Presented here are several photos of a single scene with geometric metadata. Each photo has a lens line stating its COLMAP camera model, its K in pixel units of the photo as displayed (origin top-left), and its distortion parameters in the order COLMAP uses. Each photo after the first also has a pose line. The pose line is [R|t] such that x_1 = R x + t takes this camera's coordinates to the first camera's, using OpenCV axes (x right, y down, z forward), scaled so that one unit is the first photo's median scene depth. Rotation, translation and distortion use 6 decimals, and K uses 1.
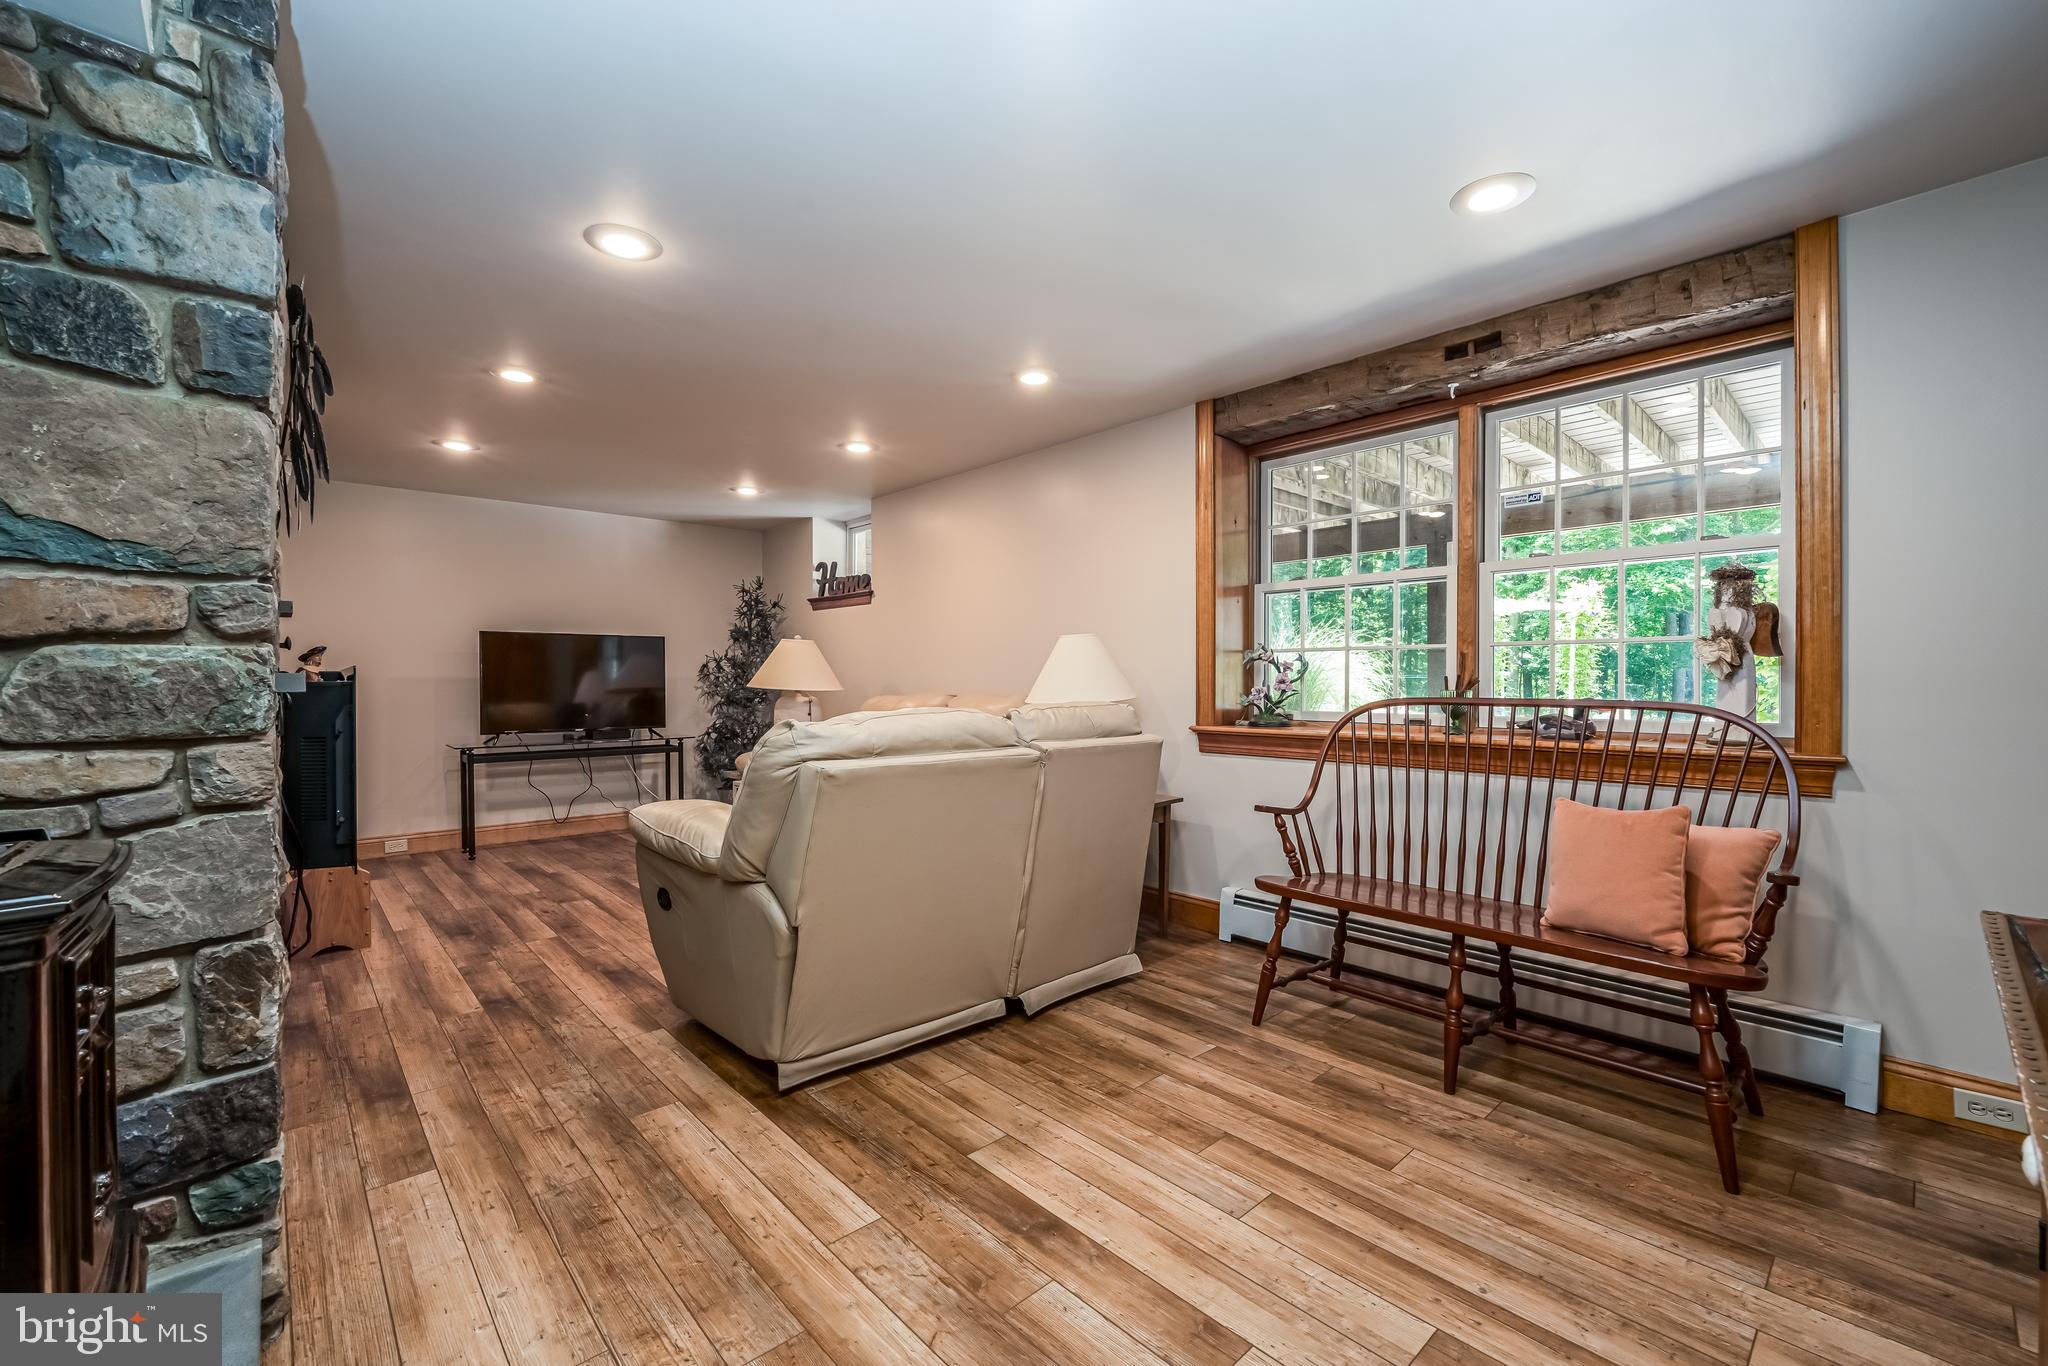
lens RADIAL K [[828.2, 0, 1020.0], [0, 828.2, 686.2], [0, 0, 1]] dist [-0.006883, -0.000812]
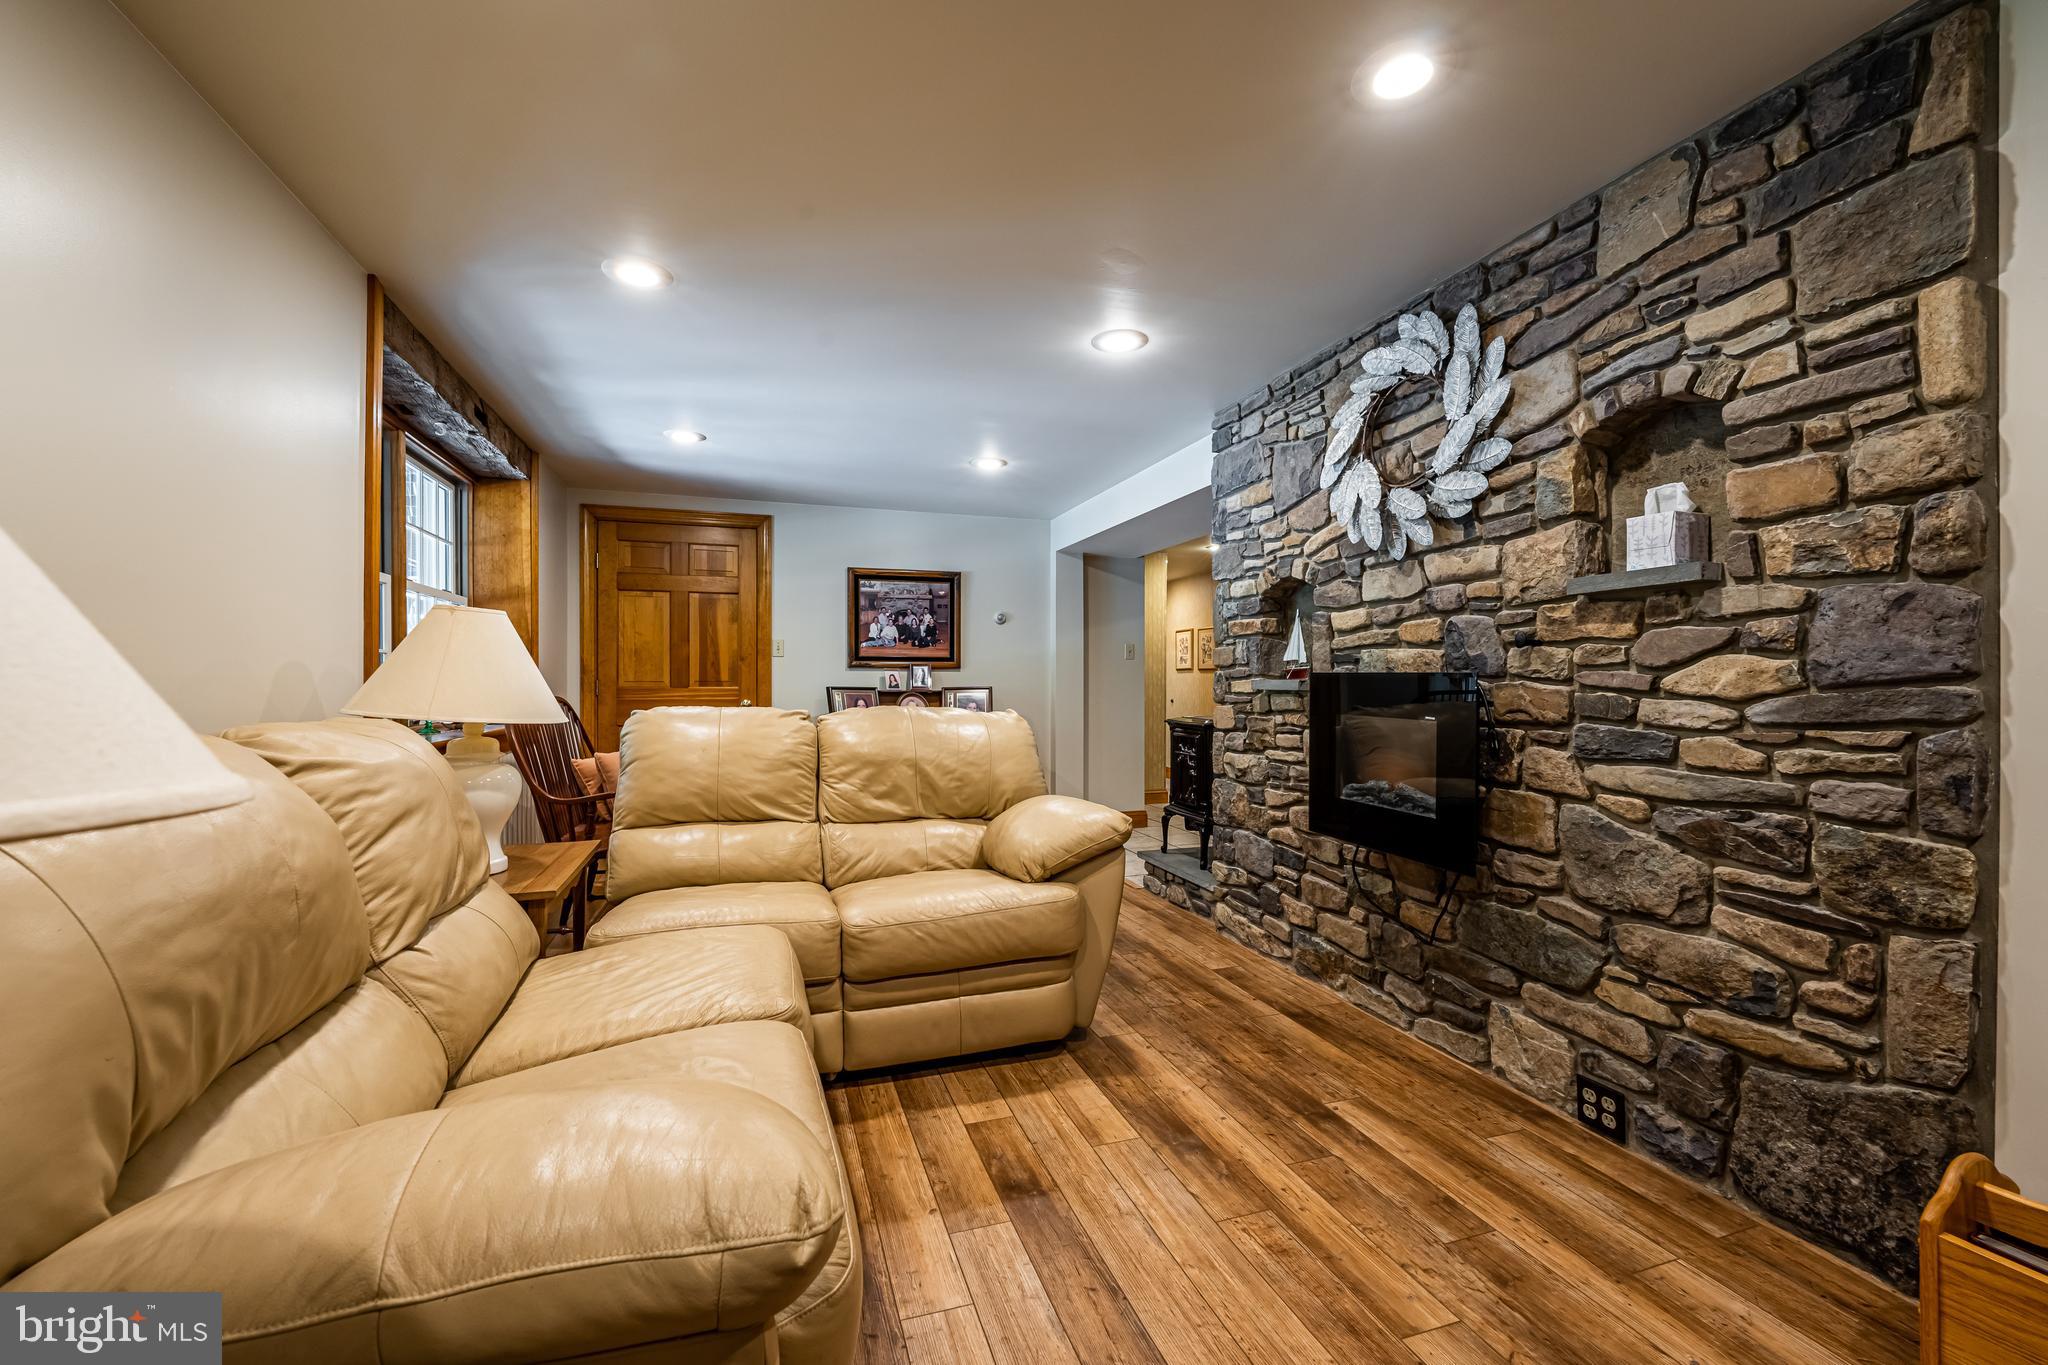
lens RADIAL K [[828.2, 0, 1020.0], [0, 828.2, 685.7], [0, 0, 1]] dist [-0.006883, -0.000812]
pose [[-0.910613, 0.000814, 0.413259, -0.749900], [0.006455, 0.999904, 0.012255, -0.016423], [-0.413210, 0.013828, -0.910531, 1.923969]]
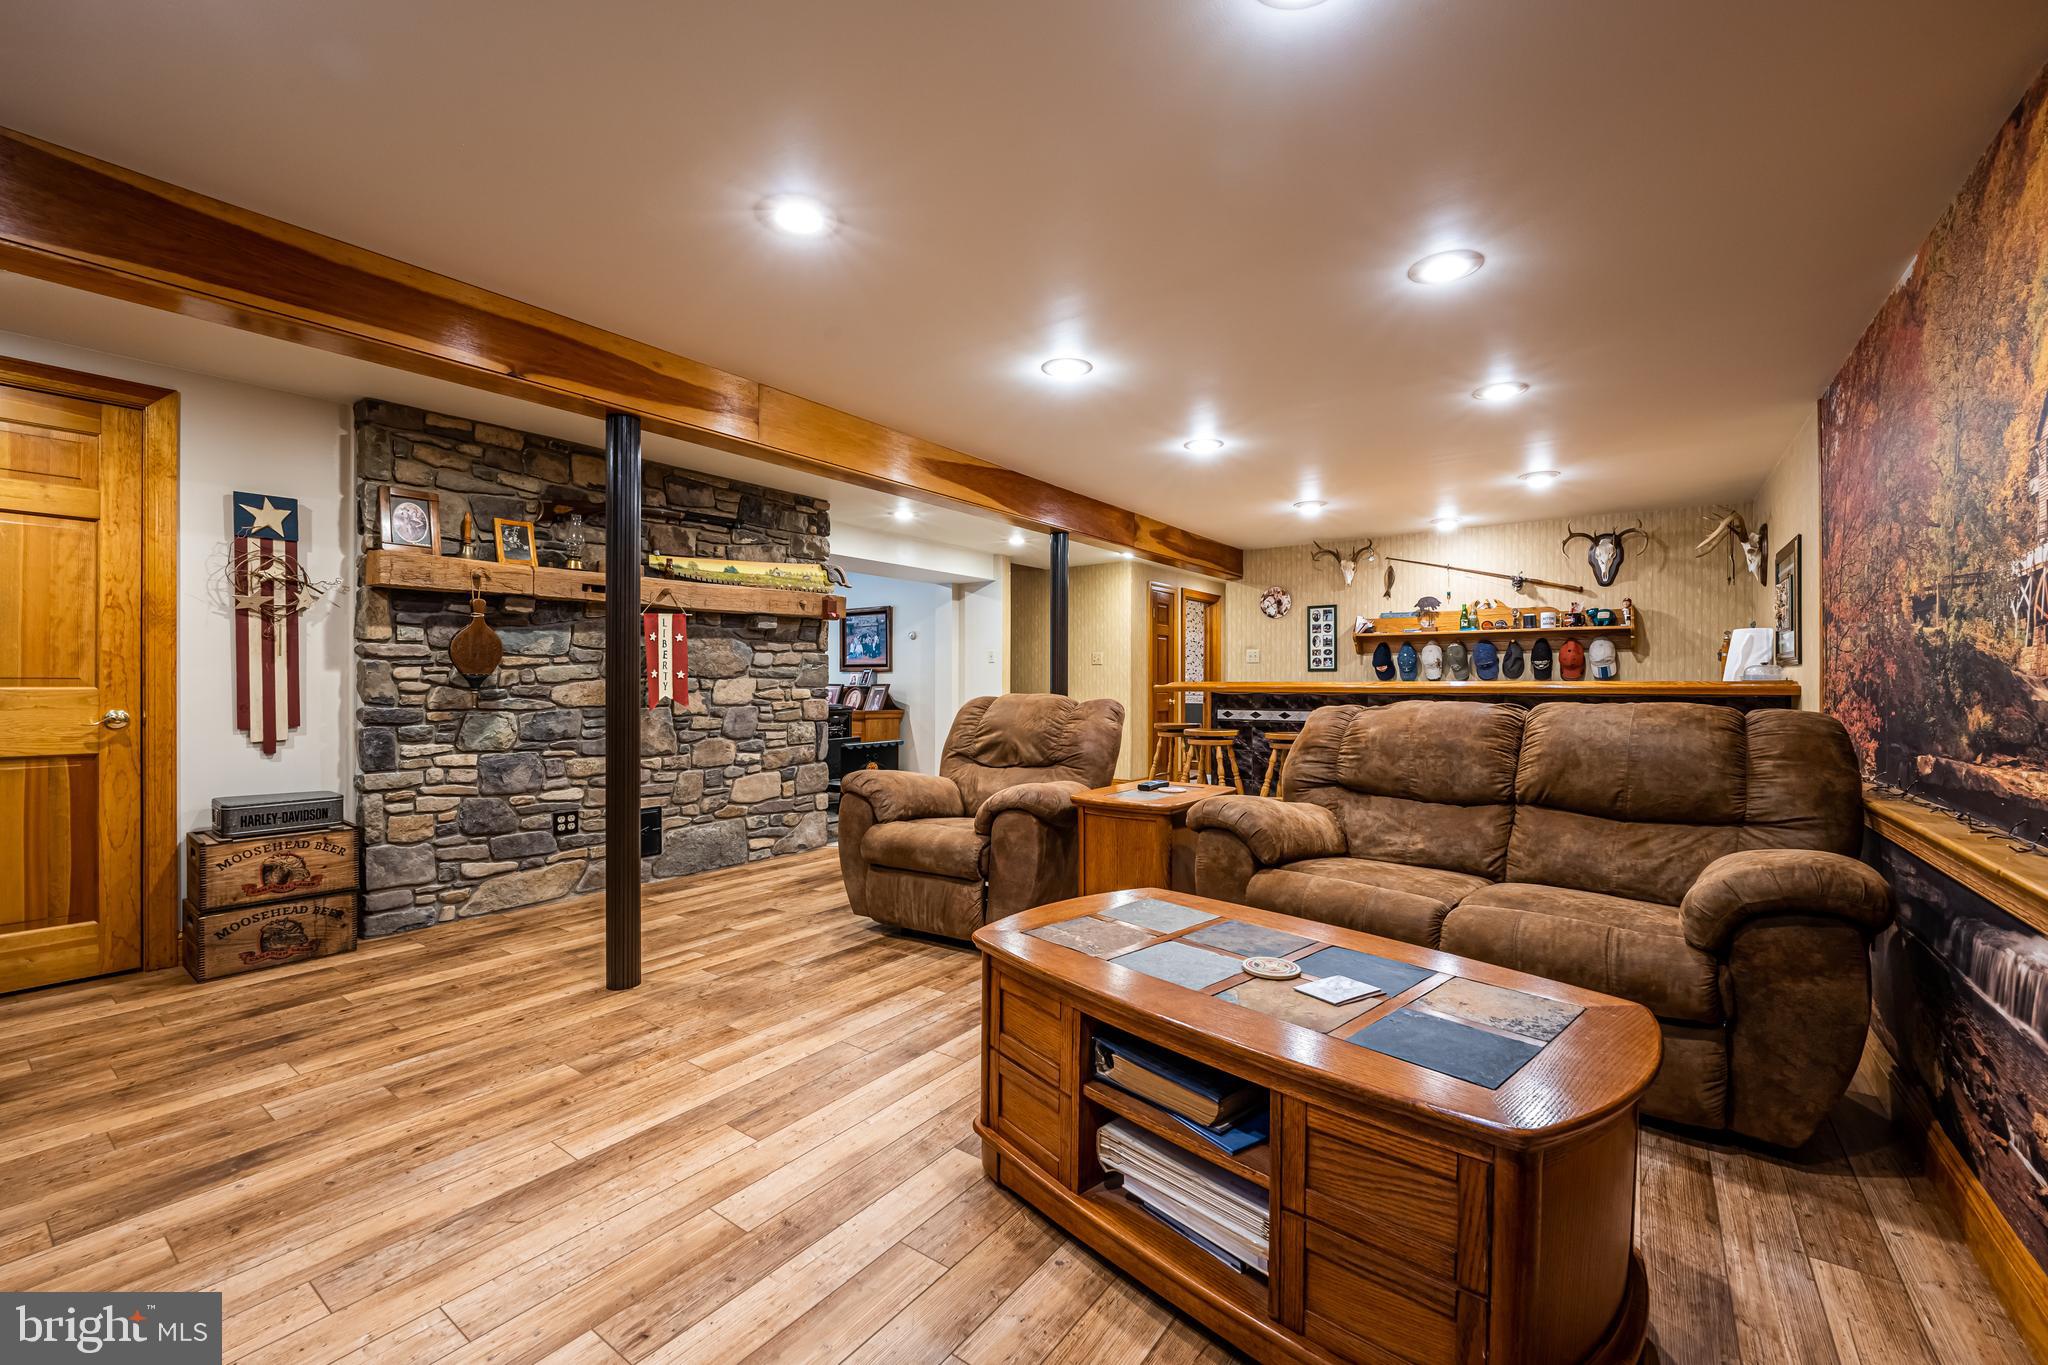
lens RADIAL K [[840.7, 0, 1024.0], [0, 840.7, 682.5], [0, 0, 1]] dist [-0.000131, -0.000087]
pose [[-0.198142, 0.003081, 0.980169, -3.020680], [0.012633, 0.999920, -0.000590, 0.015924], [-0.980092, 0.012265, -0.198165, 0.123985]]
